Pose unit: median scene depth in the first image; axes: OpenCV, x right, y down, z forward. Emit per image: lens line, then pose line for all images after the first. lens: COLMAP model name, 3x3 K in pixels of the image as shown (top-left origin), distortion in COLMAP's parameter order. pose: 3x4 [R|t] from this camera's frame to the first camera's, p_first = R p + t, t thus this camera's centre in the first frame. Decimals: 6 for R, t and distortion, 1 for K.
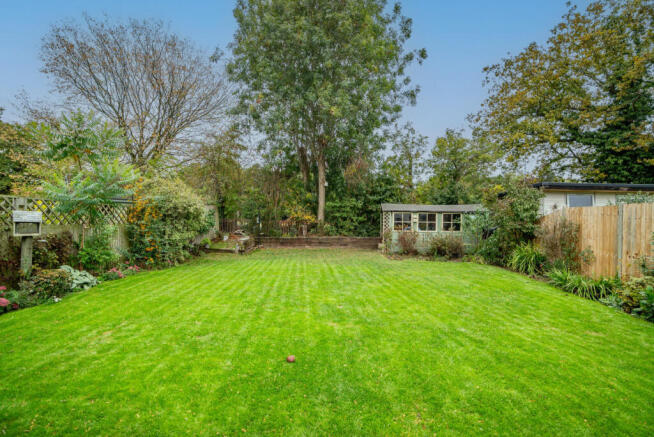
lens RADIAL K [[304.4, 0, 333.5], [0, 304.4, 222.7], [0, 0, 1]] dist [-0.012555, 0.002743]
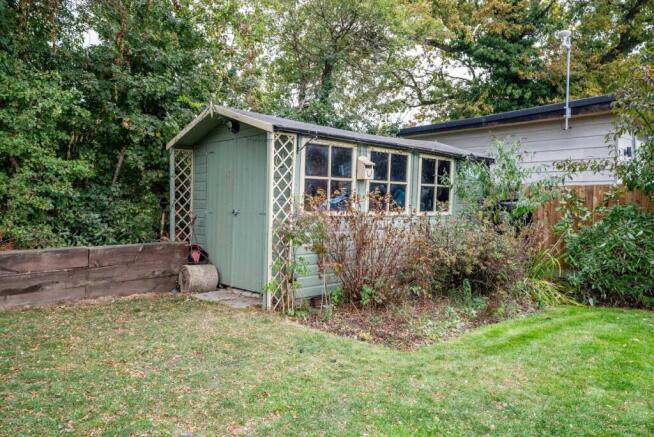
lens RADIAL K [[493.3, 0, 324.6], [0, 493.3, 217.9], [0, 0, 1]] dist [-0.014322, -0.001547]
pose [[0.620827, -0.023323, 0.783600, -0.097305], [0.003801, 0.999635, 0.026741, 0.018125], [-0.783938, -0.013623, 0.620690, 0.663636]]
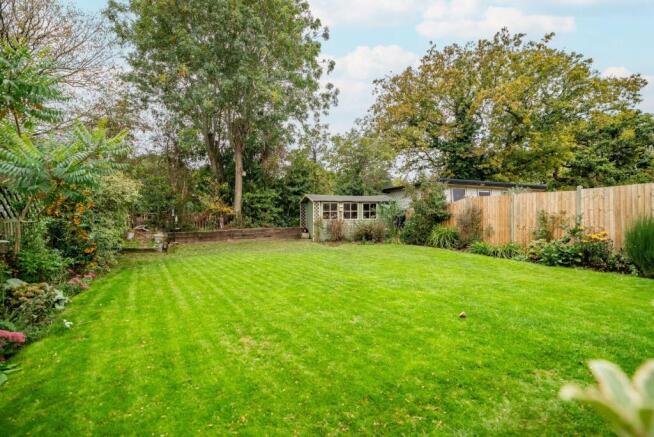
lens RADIAL K [[304.4, 0, 322.4], [0, 304.4, 215.0], [0, 0, 1]] dist [-0.012555, 0.002743]
pose [[0.895648, -0.024072, 0.444111, -0.248128], [0.025777, 0.999665, 0.002201, 0.006492], [-0.444015, 0.009476, 0.895969, 0.040839]]
